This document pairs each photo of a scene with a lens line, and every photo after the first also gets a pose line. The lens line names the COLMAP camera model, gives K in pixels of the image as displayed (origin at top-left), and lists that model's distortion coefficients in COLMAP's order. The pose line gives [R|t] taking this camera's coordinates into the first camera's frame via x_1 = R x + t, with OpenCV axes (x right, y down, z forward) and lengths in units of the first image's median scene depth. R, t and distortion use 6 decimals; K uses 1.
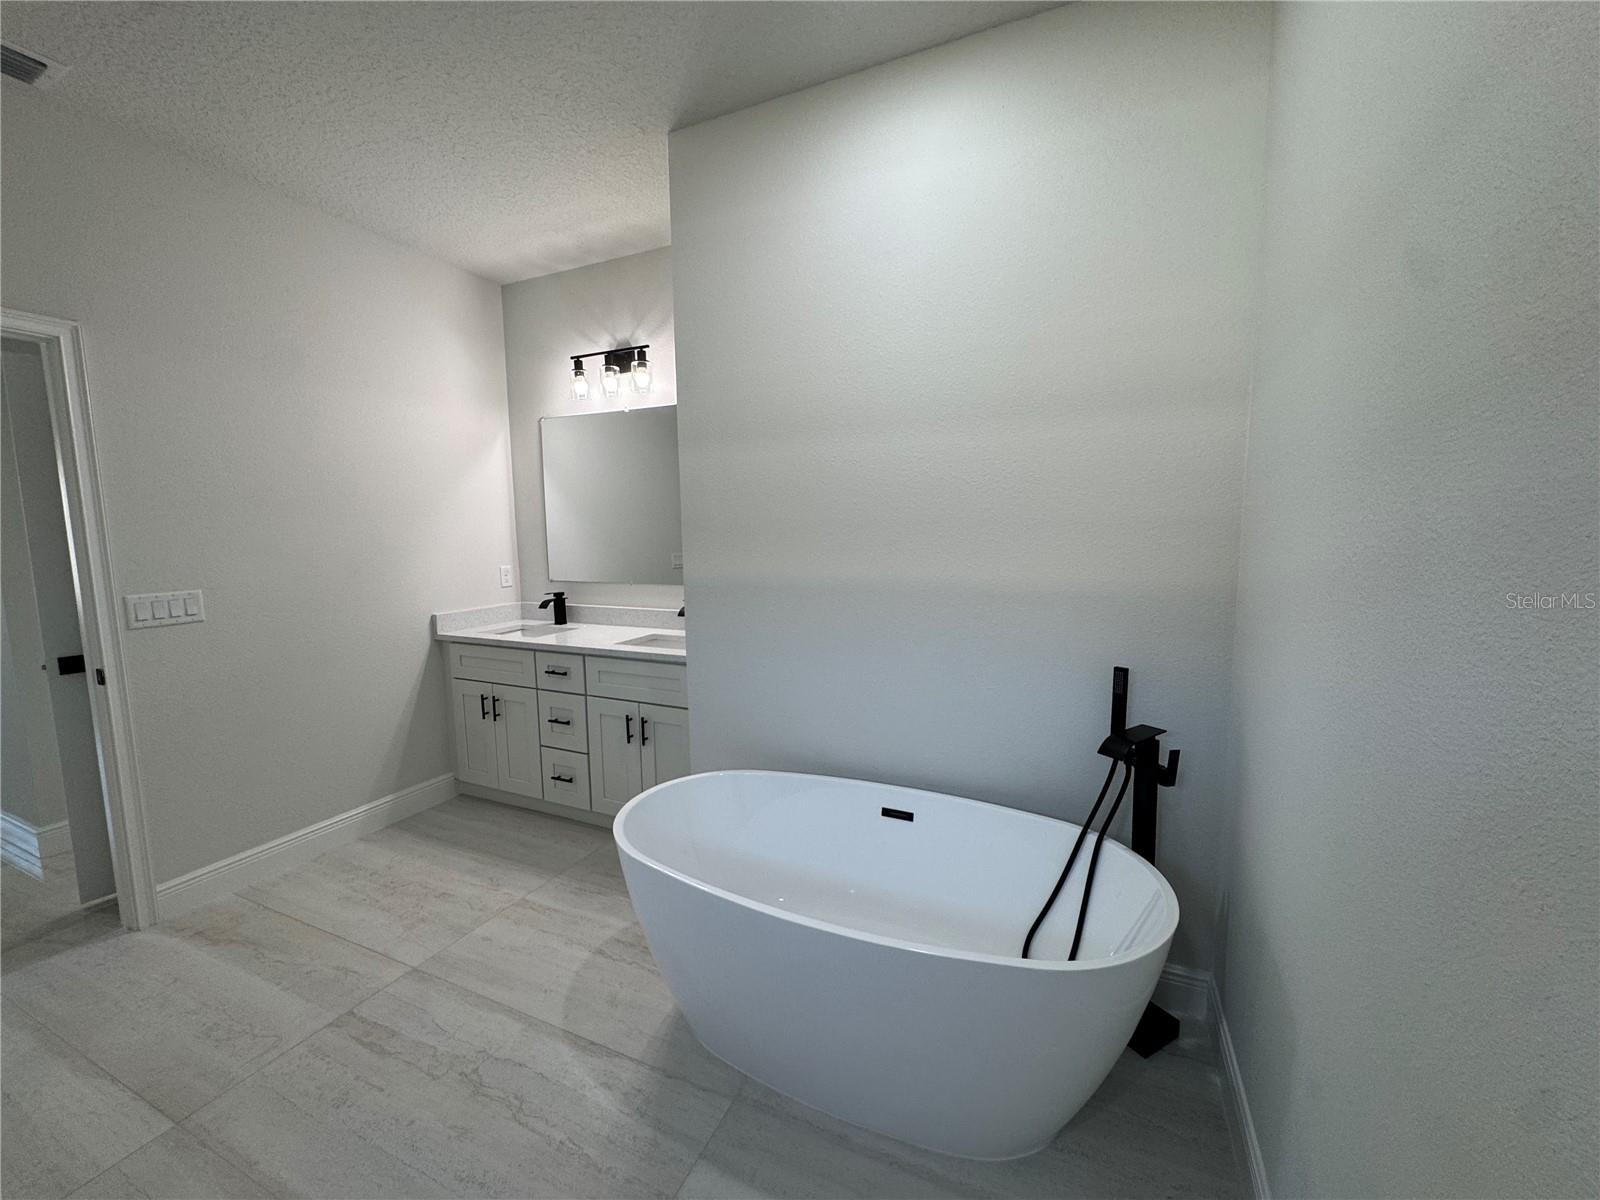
lens RADIAL K [[638.2, 0, 802.2], [0, 638.2, 599.7], [0, 0, 1]] dist [-0.002204, 0.000037]
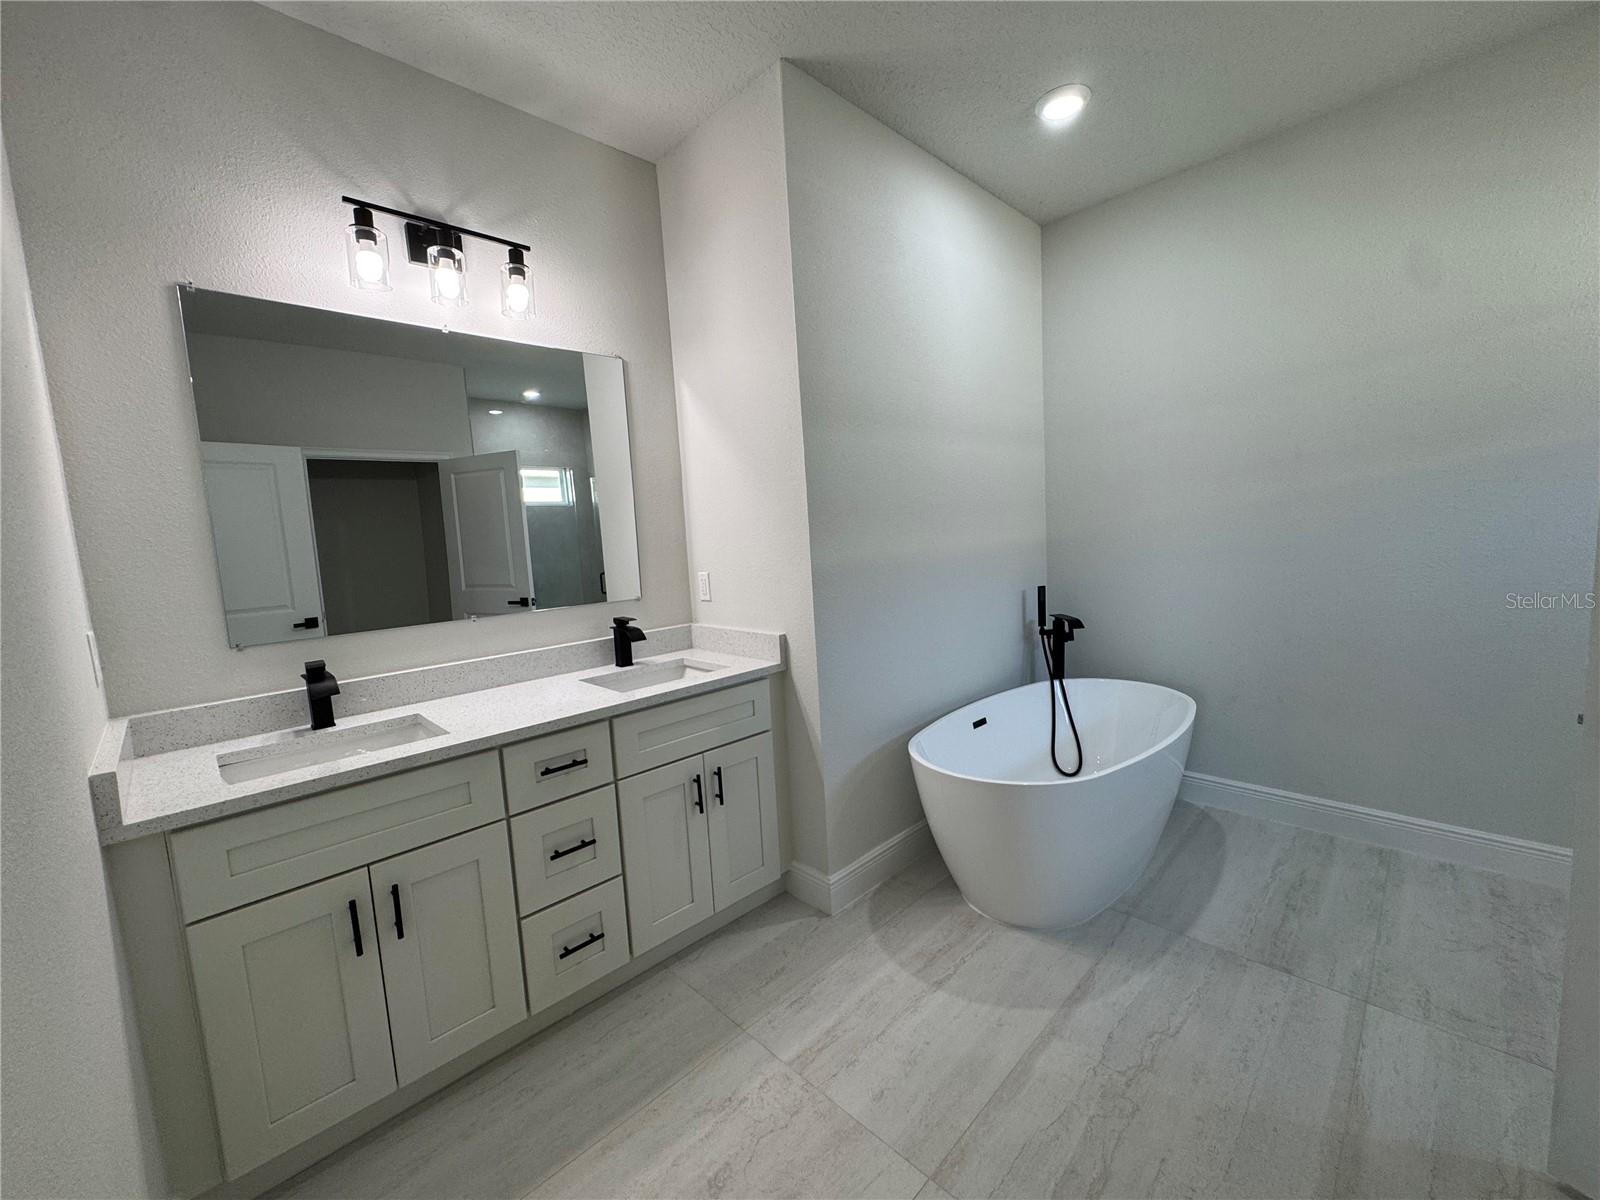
lens RADIAL K [[638.2, 0, 802.2], [0, 638.2, 599.7], [0, 0, 1]] dist [-0.002204, 0.000037]
pose [[0.355244, -0.104502, 0.928914, -1.086999], [0.154058, 0.986688, 0.052085, -0.040802], [-0.921991, 0.124604, 0.366614, 0.746567]]
